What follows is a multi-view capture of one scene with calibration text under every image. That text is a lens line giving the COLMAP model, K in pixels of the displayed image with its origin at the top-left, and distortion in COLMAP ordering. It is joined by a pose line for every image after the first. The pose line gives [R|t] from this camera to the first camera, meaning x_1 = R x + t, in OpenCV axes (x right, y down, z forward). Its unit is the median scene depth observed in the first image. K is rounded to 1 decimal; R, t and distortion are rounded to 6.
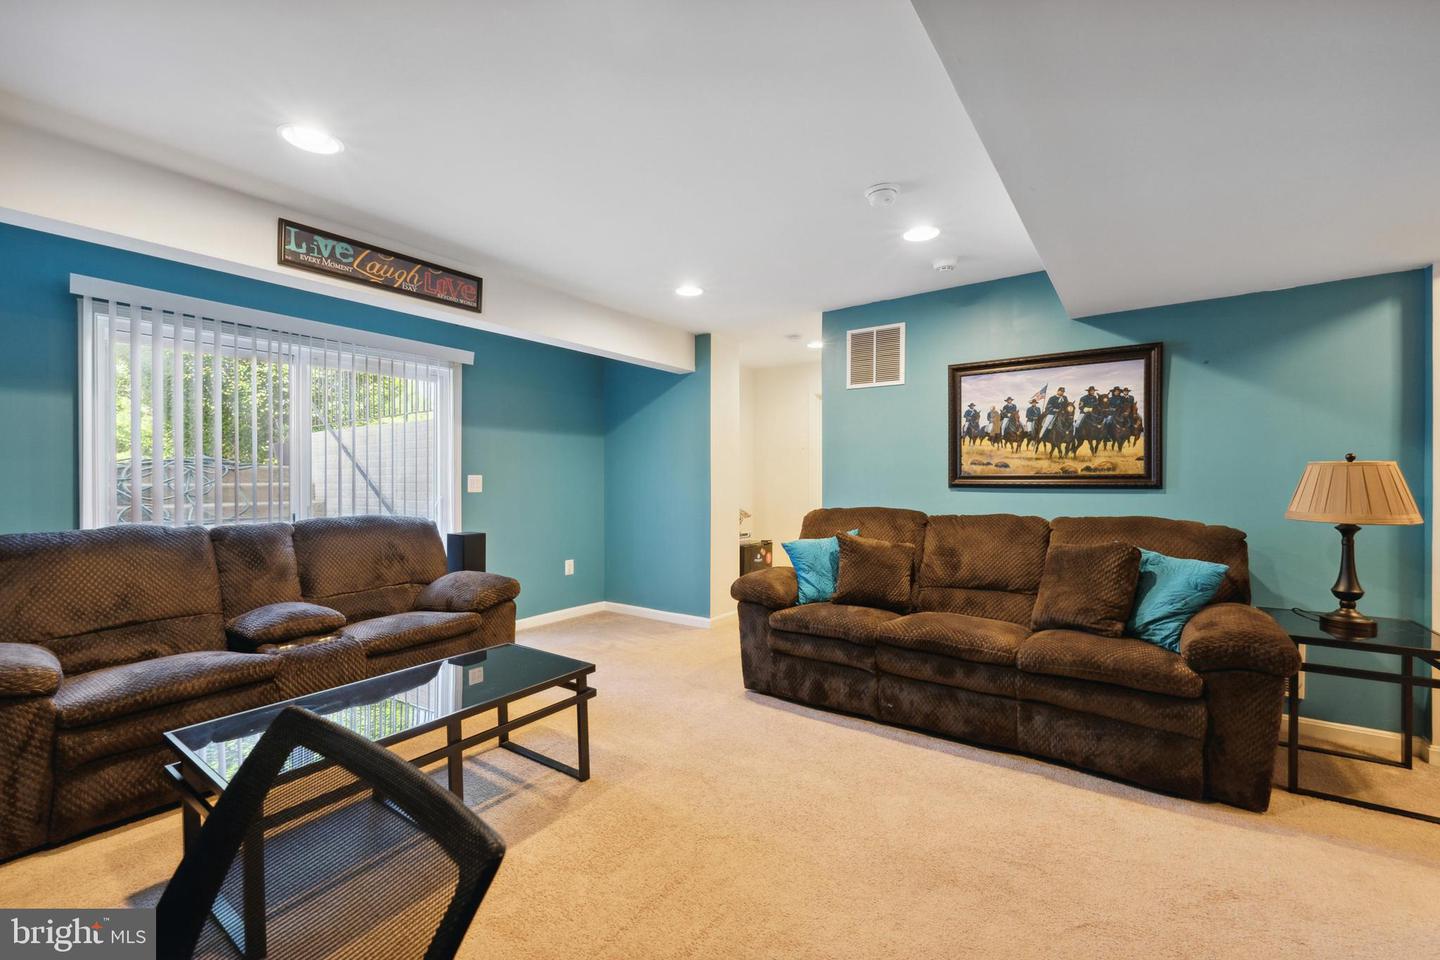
lens RADIAL K [[593.4, 0, 715.0], [0, 593.4, 477.0], [0, 0, 1]] dist [-0.001694, -0.000655]
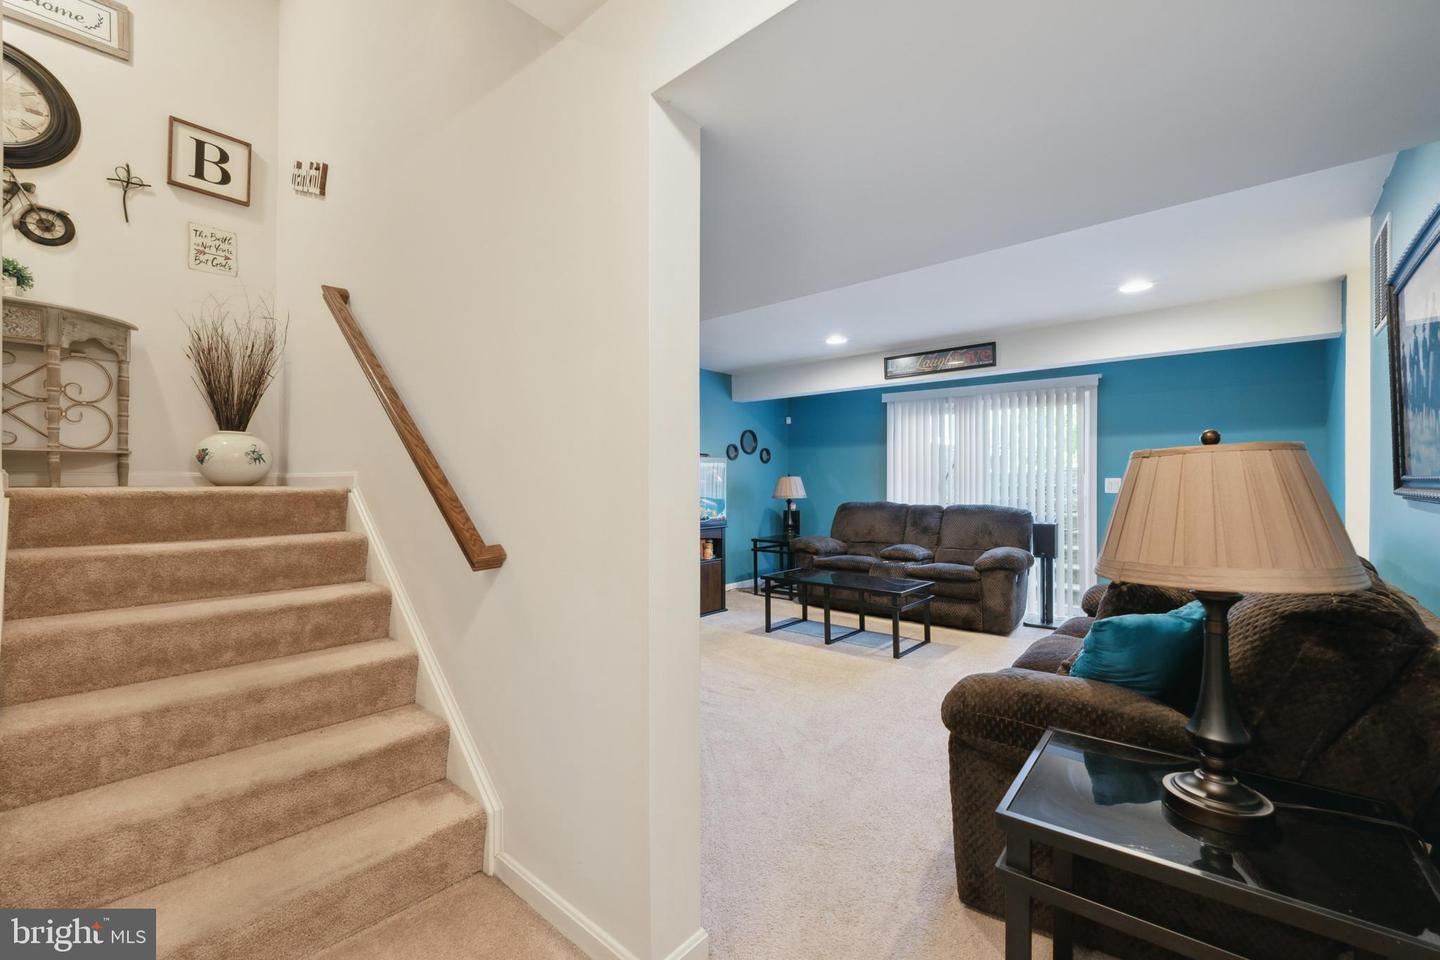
lens RADIAL K [[593.4, 0, 721.4], [0, 593.4, 480.8], [0, 0, 1]] dist [-0.001694, -0.000655]
pose [[-0.091565, 0.003776, -0.995792, 1.083698], [0.003630, 0.999987, 0.003458, -0.006025], [0.995792, -0.003298, -0.091578, 0.465367]]
